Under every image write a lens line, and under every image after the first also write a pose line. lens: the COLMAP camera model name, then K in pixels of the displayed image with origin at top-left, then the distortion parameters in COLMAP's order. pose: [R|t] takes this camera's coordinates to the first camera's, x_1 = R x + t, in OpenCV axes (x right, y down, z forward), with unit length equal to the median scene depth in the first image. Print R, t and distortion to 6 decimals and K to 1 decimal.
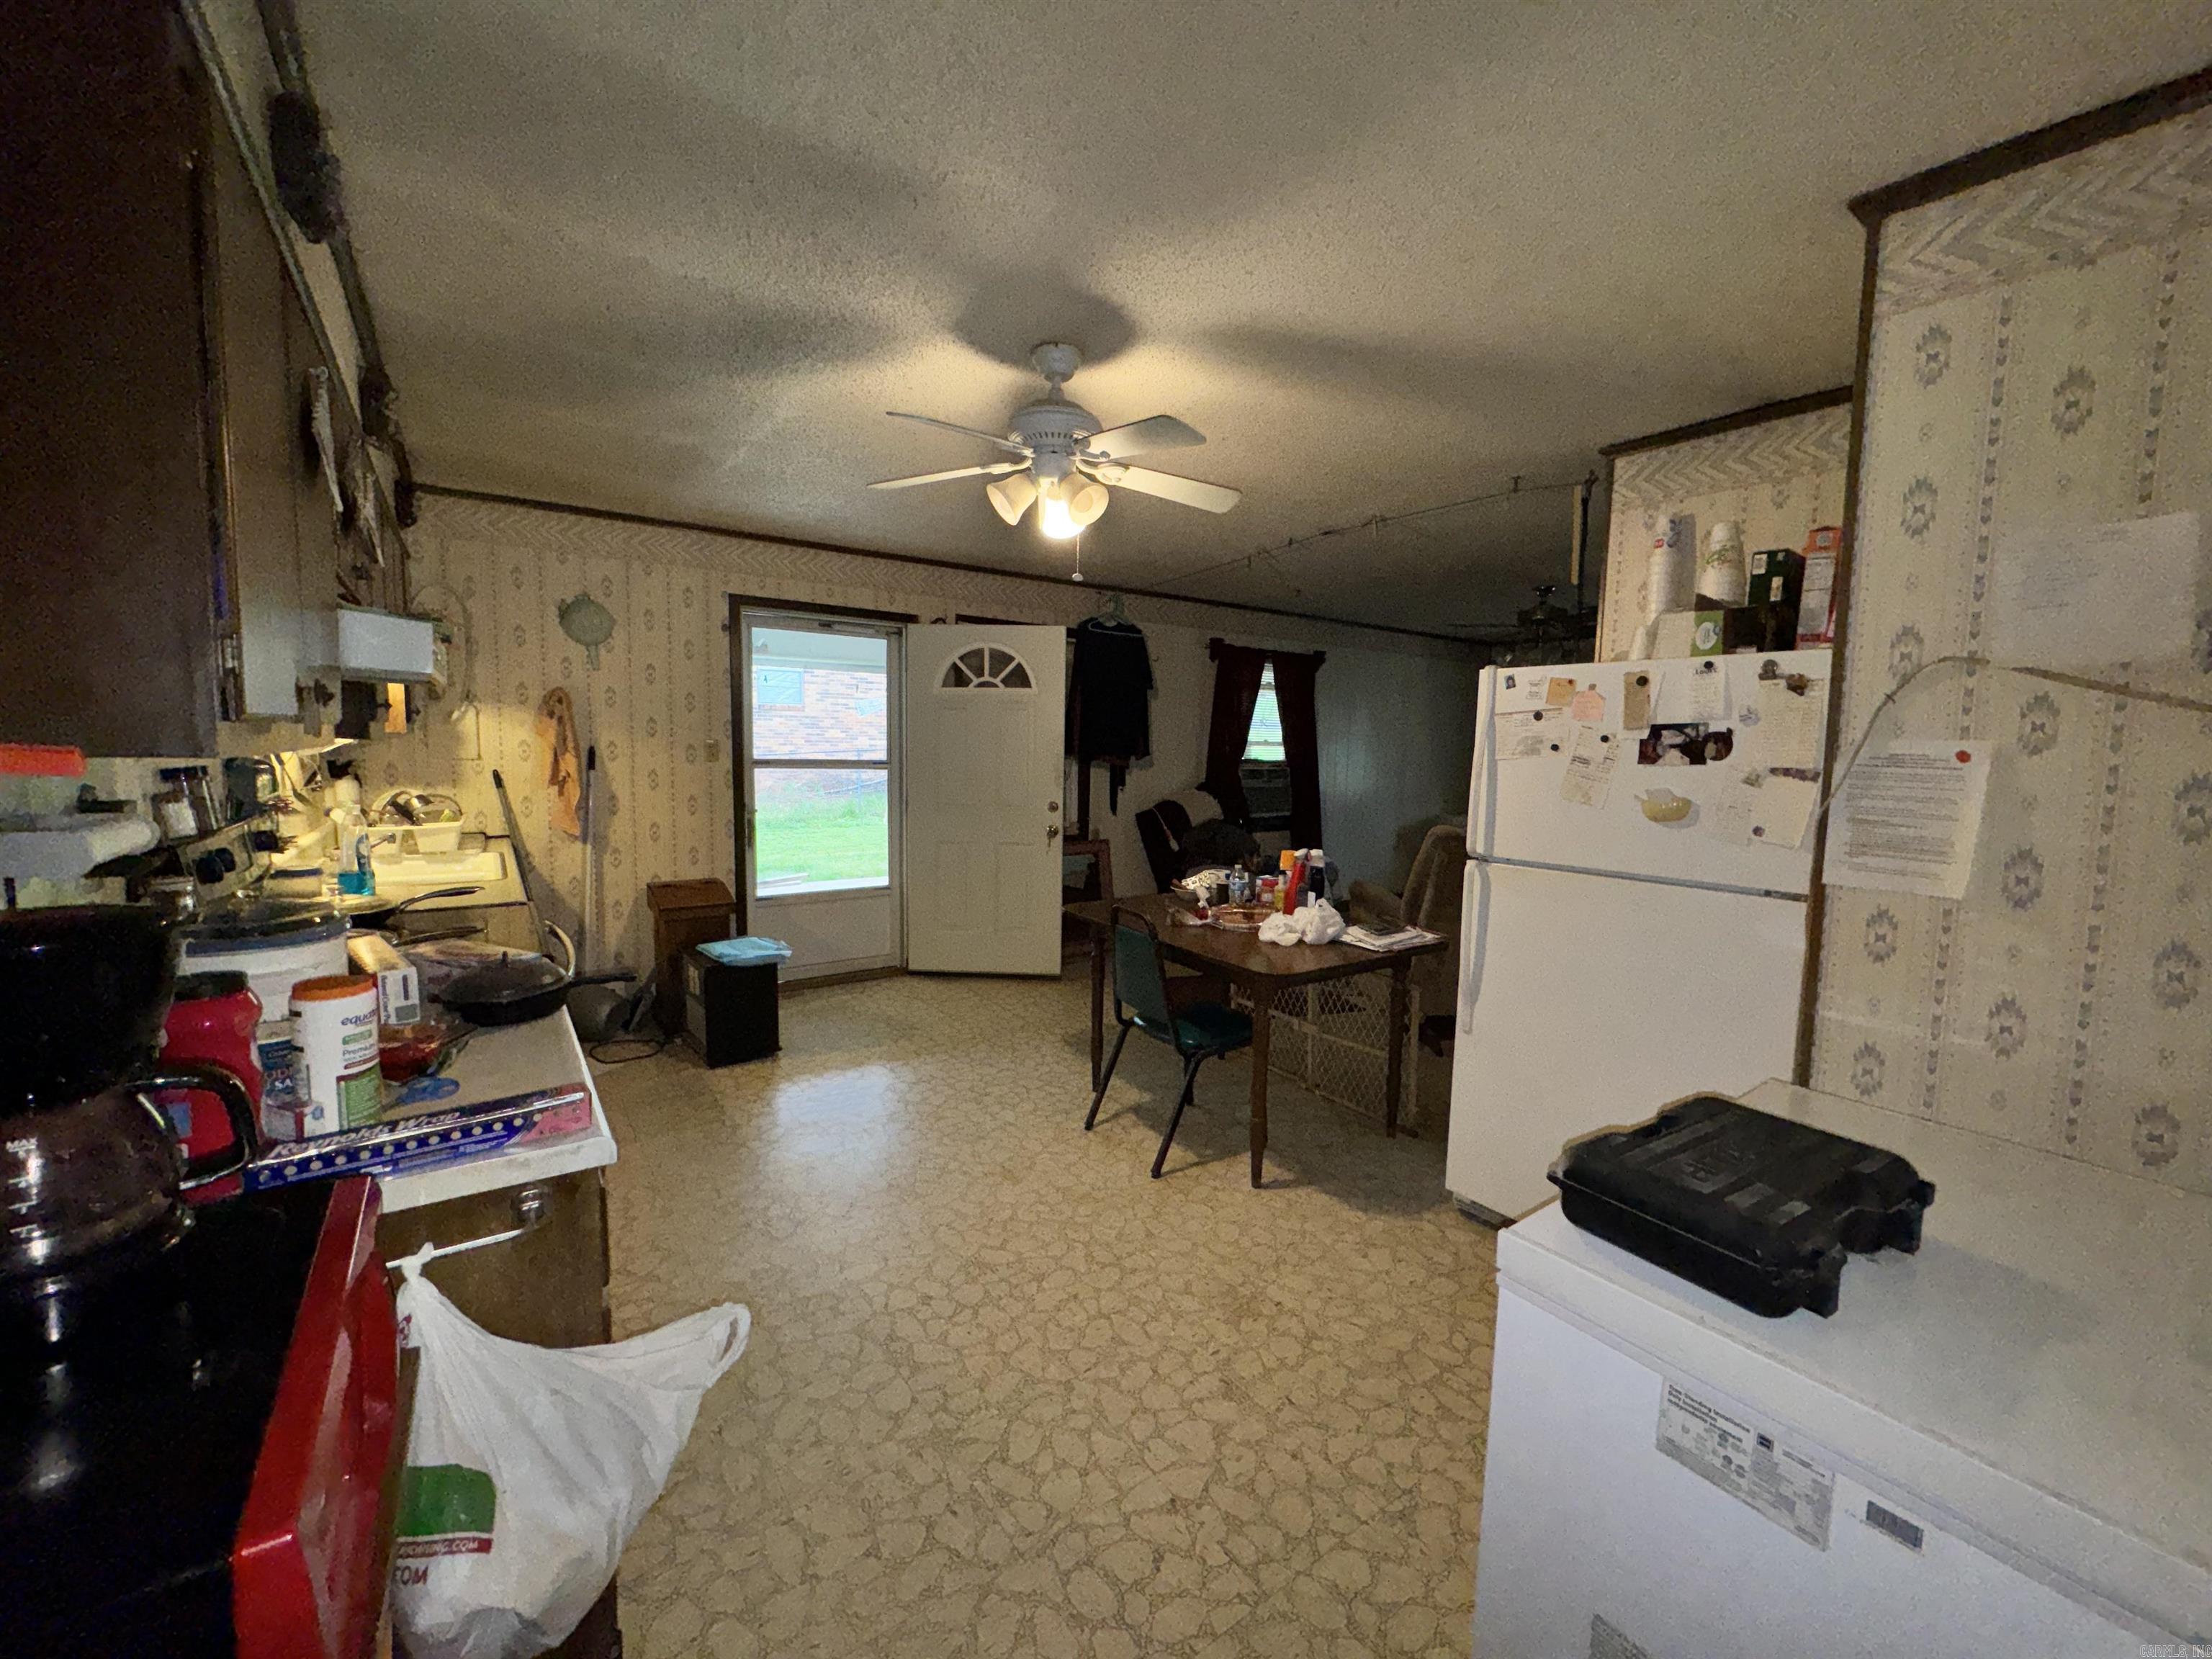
lens RADIAL K [[877.8, 0, 1108.5], [0, 877.8, 827.7], [0, 0, 1]] dist [0.000731, 0.000597]
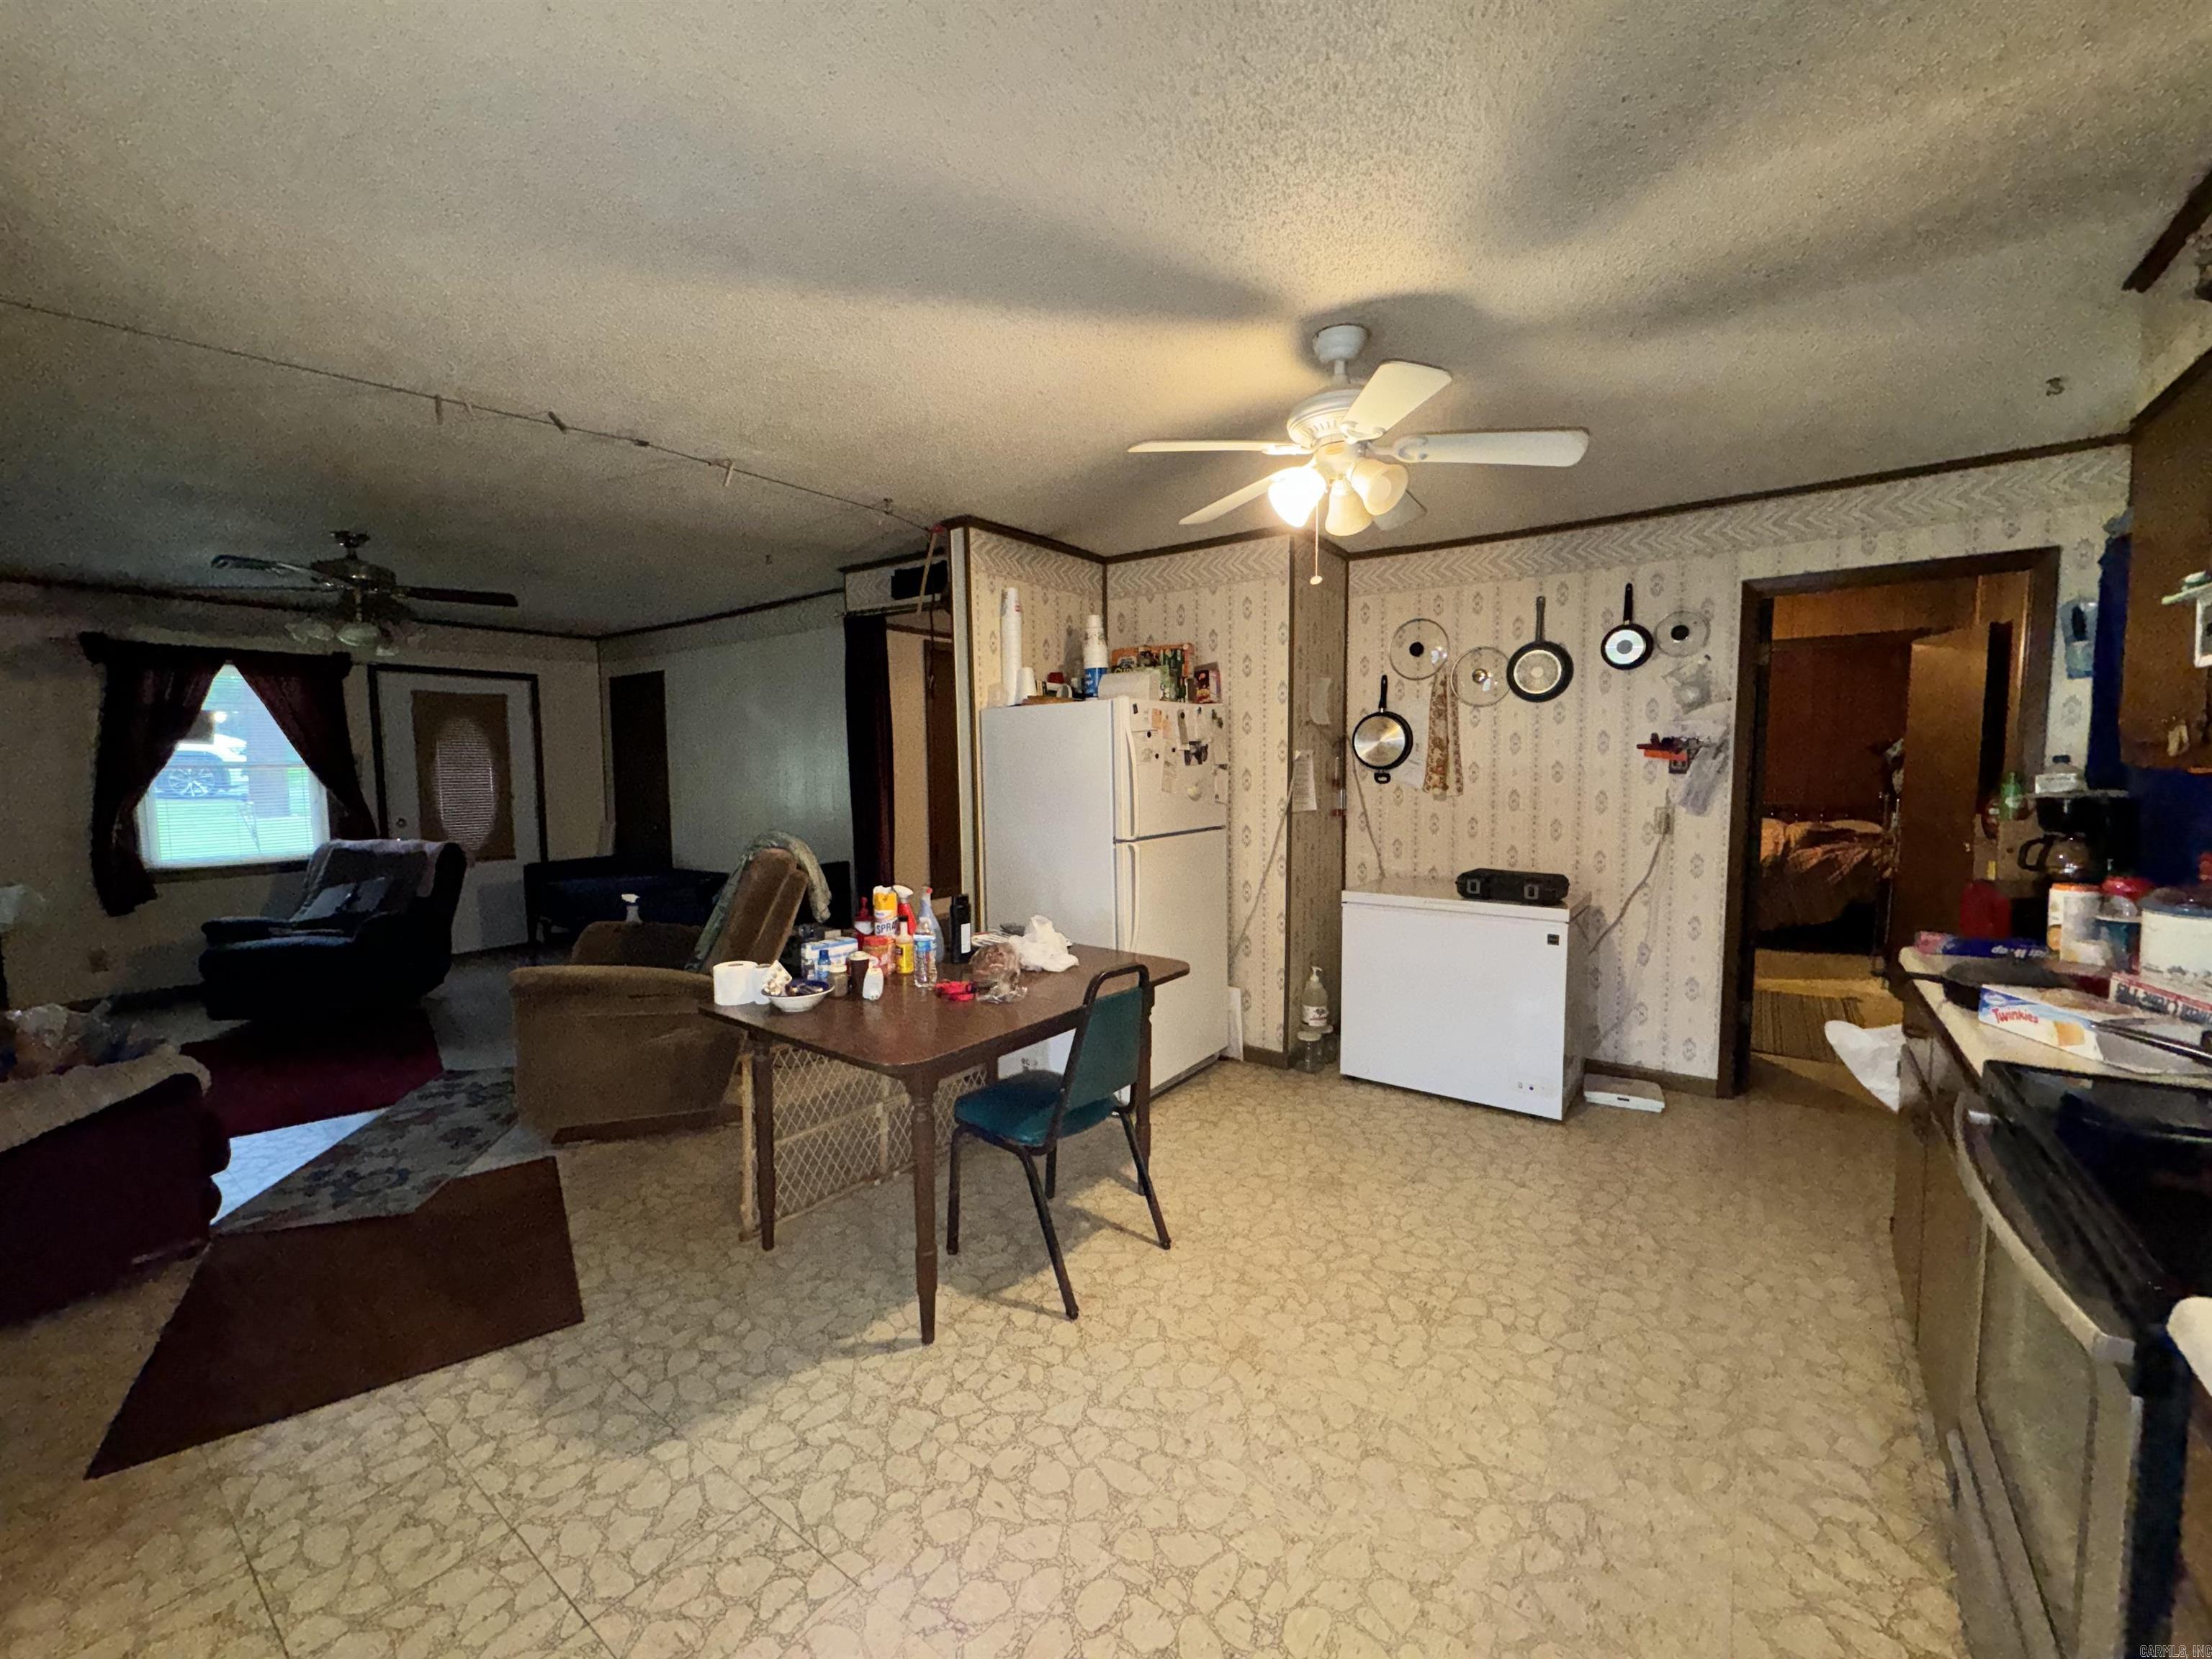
lens RADIAL K [[877.8, 0, 1108.5], [0, 877.8, 827.7], [0, 0, 1]] dist [0.000731, 0.000597]
pose [[-0.302475, -0.091182, 0.948786, -0.931343], [0.094065, 0.987699, 0.124910, -0.172868], [-0.948504, 0.127029, -0.290177, 1.606410]]
